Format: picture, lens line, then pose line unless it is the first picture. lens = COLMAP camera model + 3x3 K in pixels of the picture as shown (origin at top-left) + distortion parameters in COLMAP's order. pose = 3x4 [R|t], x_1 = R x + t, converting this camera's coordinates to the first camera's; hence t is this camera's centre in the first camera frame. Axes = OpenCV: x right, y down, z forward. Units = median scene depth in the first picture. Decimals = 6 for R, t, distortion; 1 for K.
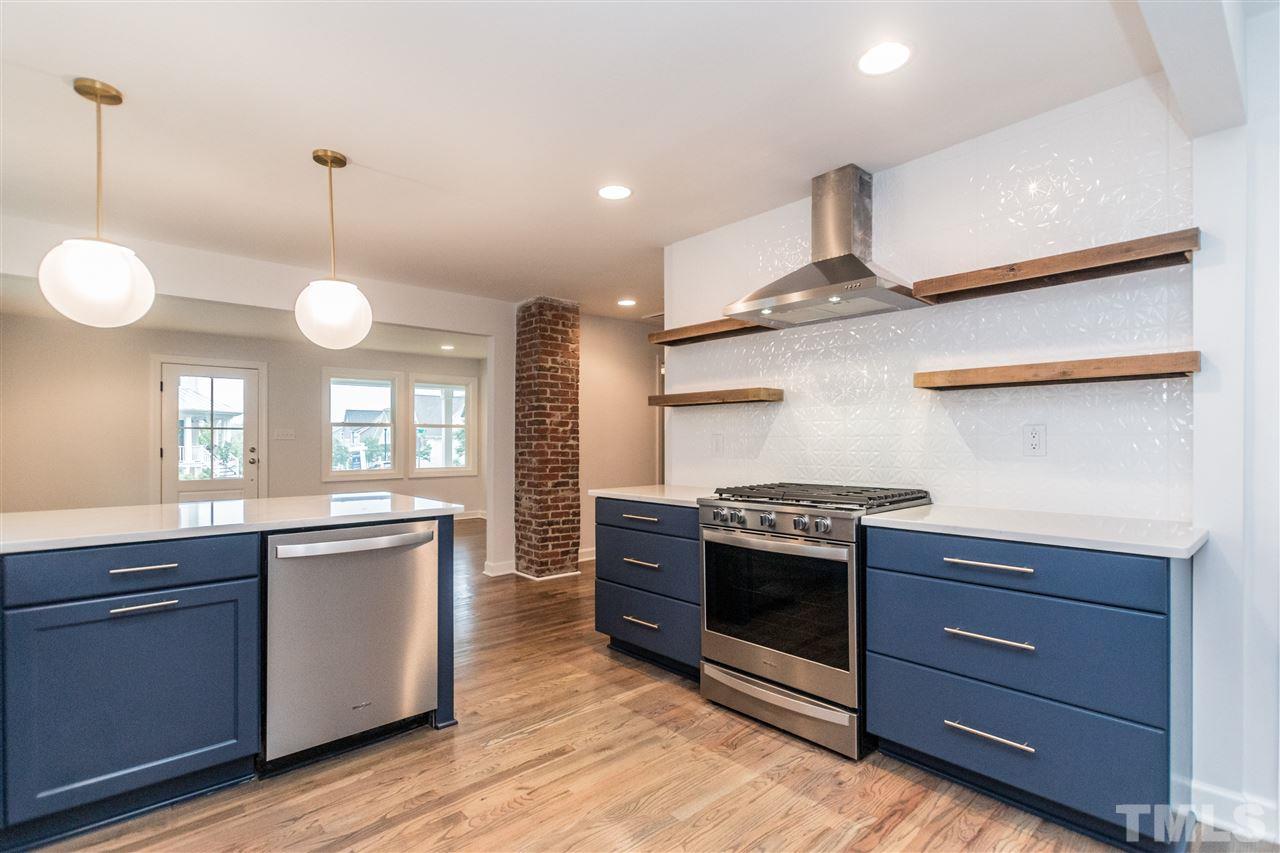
lens RADIAL K [[597.8, 0, 637.5], [0, 597.8, 443.2], [0, 0, 1]] dist [-0.001144, 0.000083]
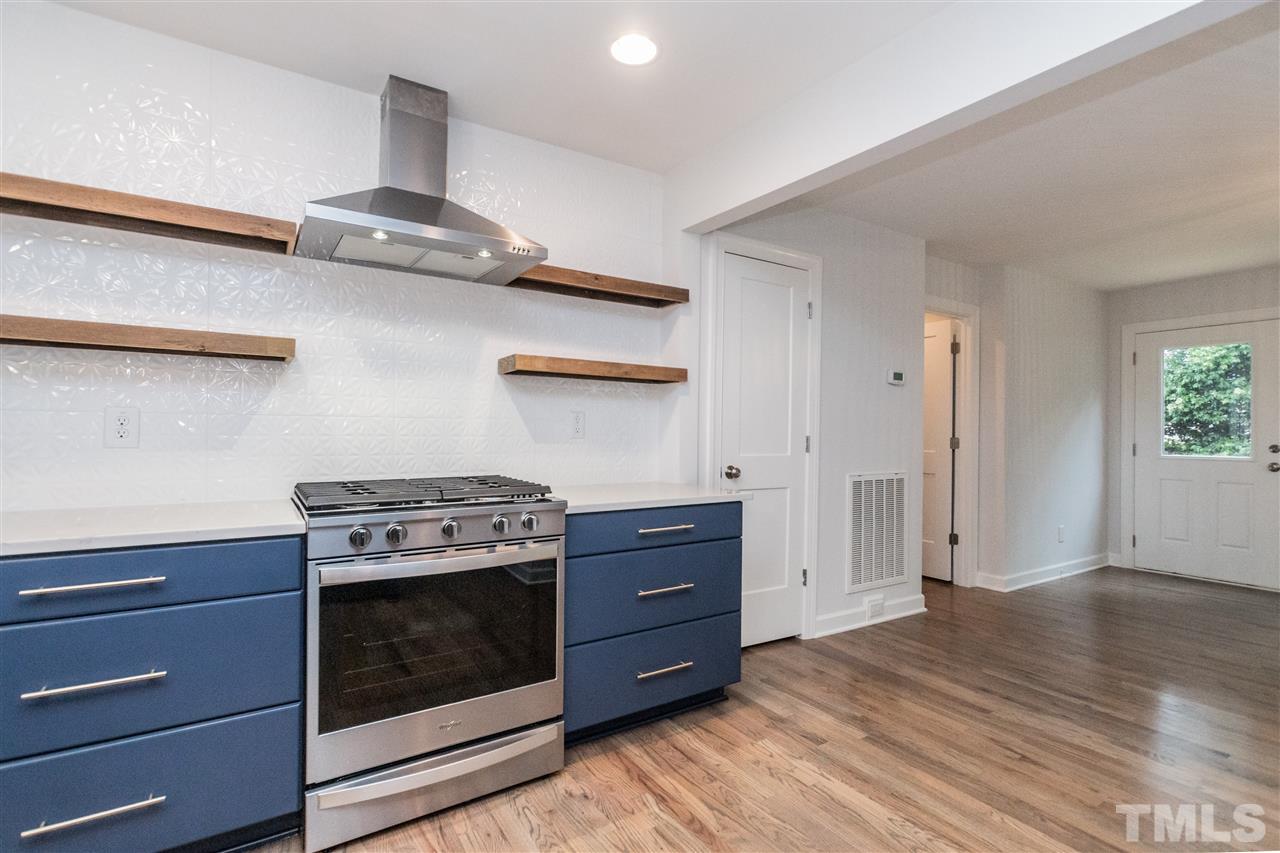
lens RADIAL K [[619.9, 0, 631.7], [0, 619.9, 429.6], [0, 0, 1]] dist [-0.000489, 0.002123]
pose [[0.149914, 0.001672, 0.988698, -0.495133], [-0.007771, 0.999970, -0.000513, 0.003622], [-0.988669, -0.007606, 0.149922, 0.659524]]
